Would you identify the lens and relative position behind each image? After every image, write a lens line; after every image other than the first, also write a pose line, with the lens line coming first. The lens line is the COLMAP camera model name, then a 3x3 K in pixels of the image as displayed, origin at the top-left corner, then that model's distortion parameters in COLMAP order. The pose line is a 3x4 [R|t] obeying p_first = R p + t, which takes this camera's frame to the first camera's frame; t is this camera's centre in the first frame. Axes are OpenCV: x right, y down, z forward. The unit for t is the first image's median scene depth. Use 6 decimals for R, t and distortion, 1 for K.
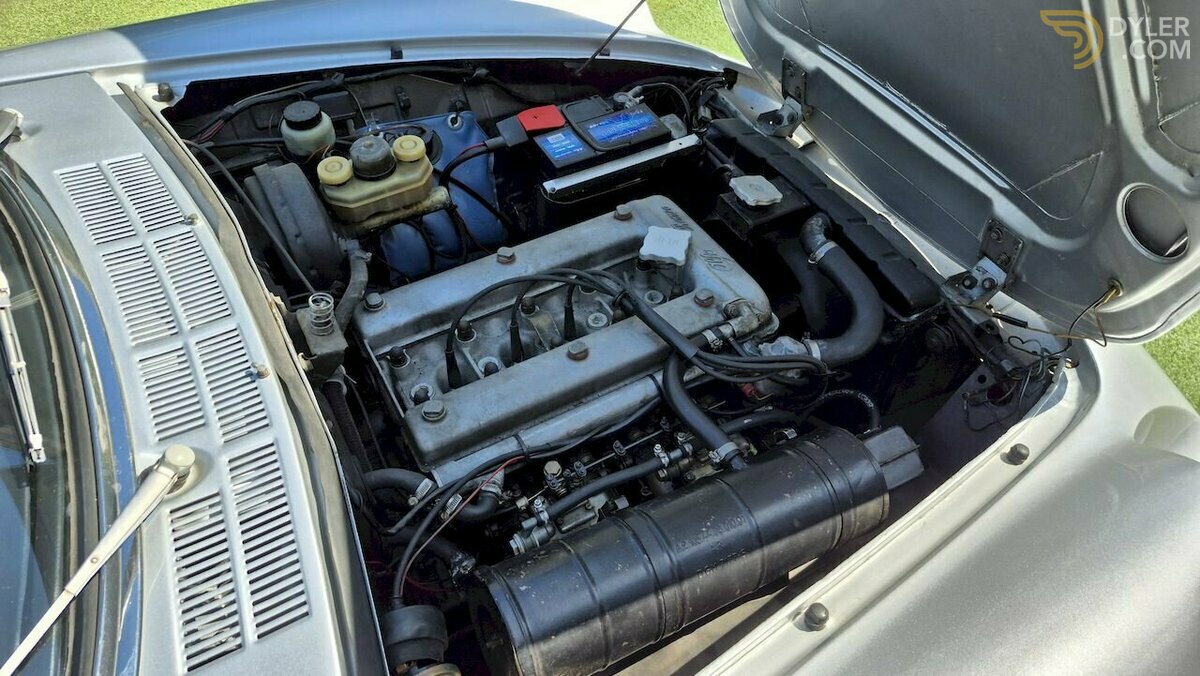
lens RADIAL K [[834.1, 0, 616.2], [0, 834.1, 340.7], [0, 0, 1]] dist [0.080702, -0.104960]
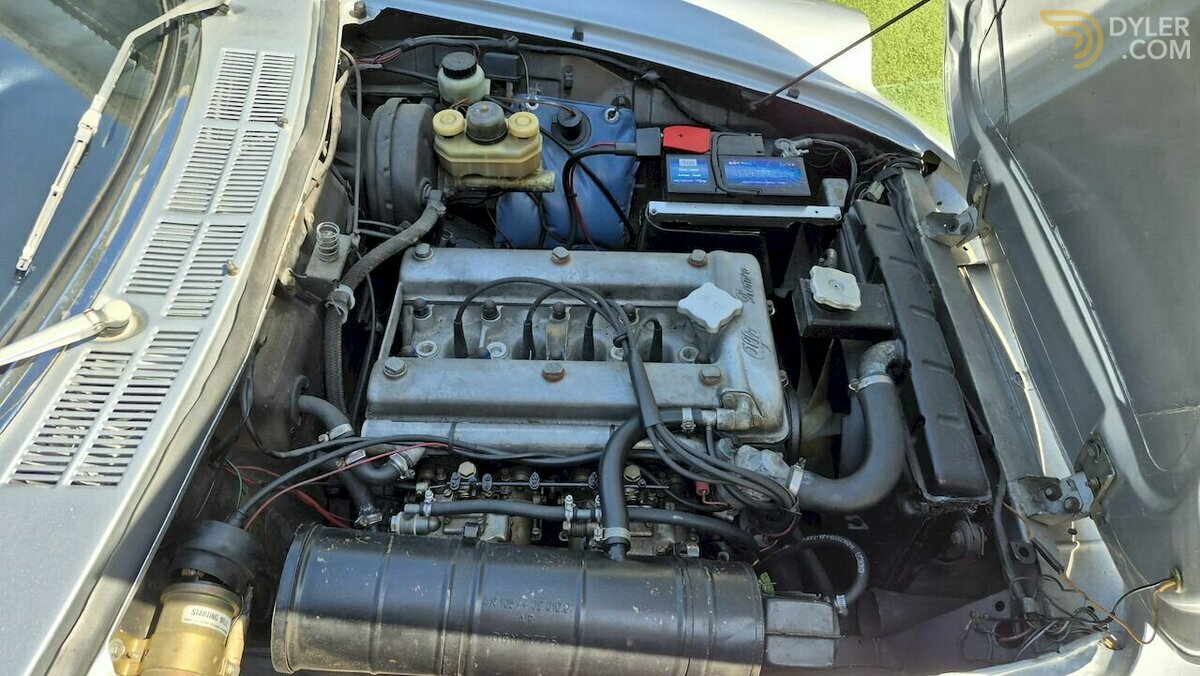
lens RADIAL K [[836.9, 0, 597.1], [0, 836.9, 341.8], [0, 0, 1]] dist [0.082506, -0.117380]
pose [[0.860817, 0.388497, -0.328730, 0.271278], [-0.386017, 0.919380, 0.075704, -0.100842], [0.331639, 0.061729, 0.941385, 0.090487]]
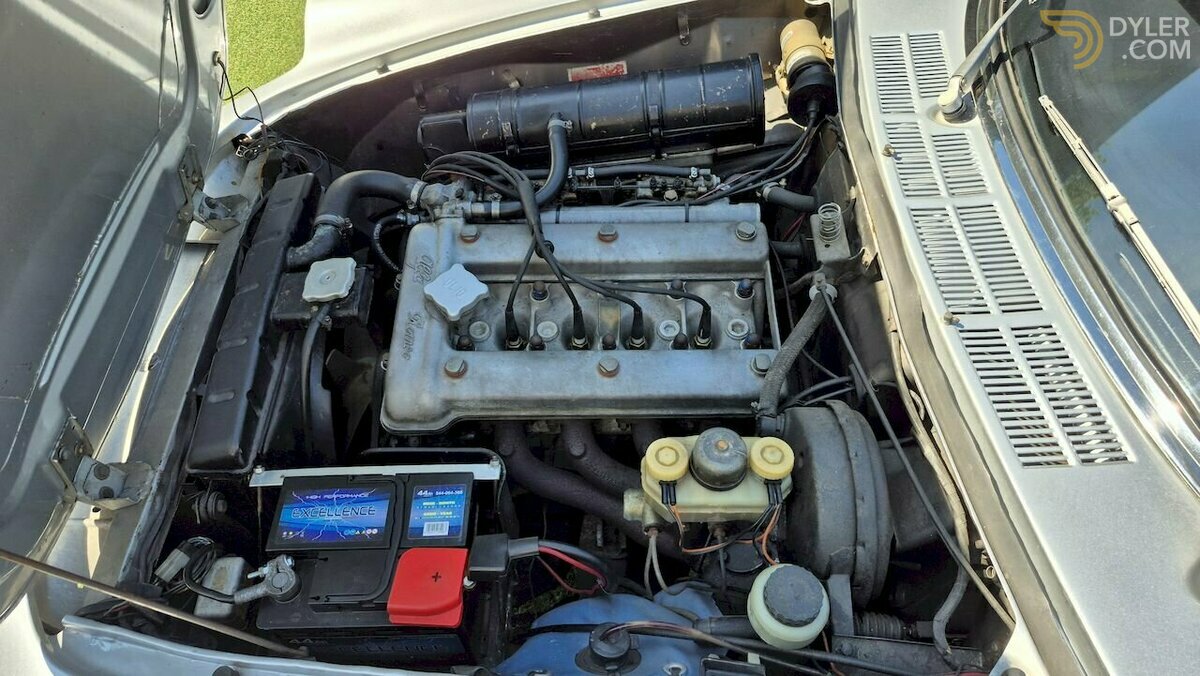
lens RADIAL K [[836.9, 0, 597.1], [0, 836.9, 341.8], [0, 0, 1]] dist [0.082506, -0.117380]
pose [[-0.867842, -0.398479, 0.296758, -0.375051], [0.377149, -0.139528, 0.915582, -0.915169], [-0.323434, 0.906502, 0.271374, 0.746201]]
